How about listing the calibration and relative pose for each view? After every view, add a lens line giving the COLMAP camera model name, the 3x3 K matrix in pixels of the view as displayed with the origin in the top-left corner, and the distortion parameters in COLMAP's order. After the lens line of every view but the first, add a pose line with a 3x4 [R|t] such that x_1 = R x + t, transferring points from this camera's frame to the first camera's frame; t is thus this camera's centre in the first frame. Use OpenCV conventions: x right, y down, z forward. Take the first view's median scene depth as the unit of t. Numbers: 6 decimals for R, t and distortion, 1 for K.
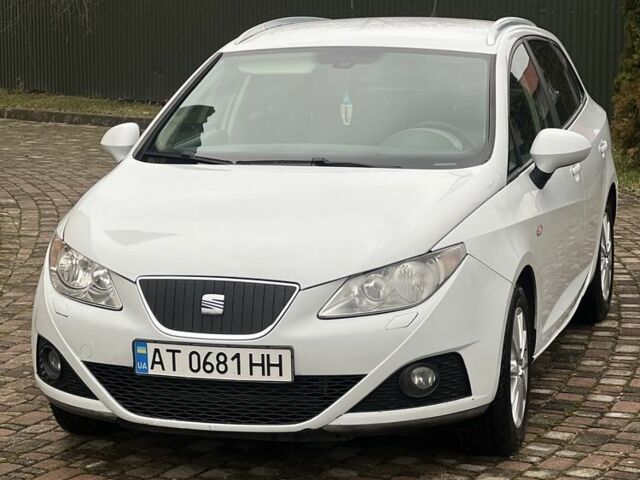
lens RADIAL K [[1978.1, 0, 320.0], [0, 1978.1, 240.0], [0, 0, 1]] dist [-0.385801, 11.702651]
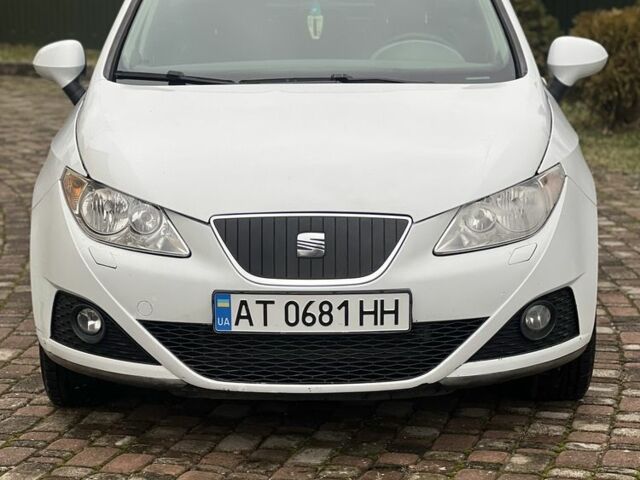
lens RADIAL K [[1978.1, 0, 320.0], [0, 1978.1, 240.0], [0, 0, 1]] dist [-0.385801, 11.702651]
pose [[0.966648, -0.044794, 0.252160, -0.263987], [0.036878, 0.998670, 0.036035, 0.000028], [-0.253439, -0.025534, 0.967014, 0.176862]]
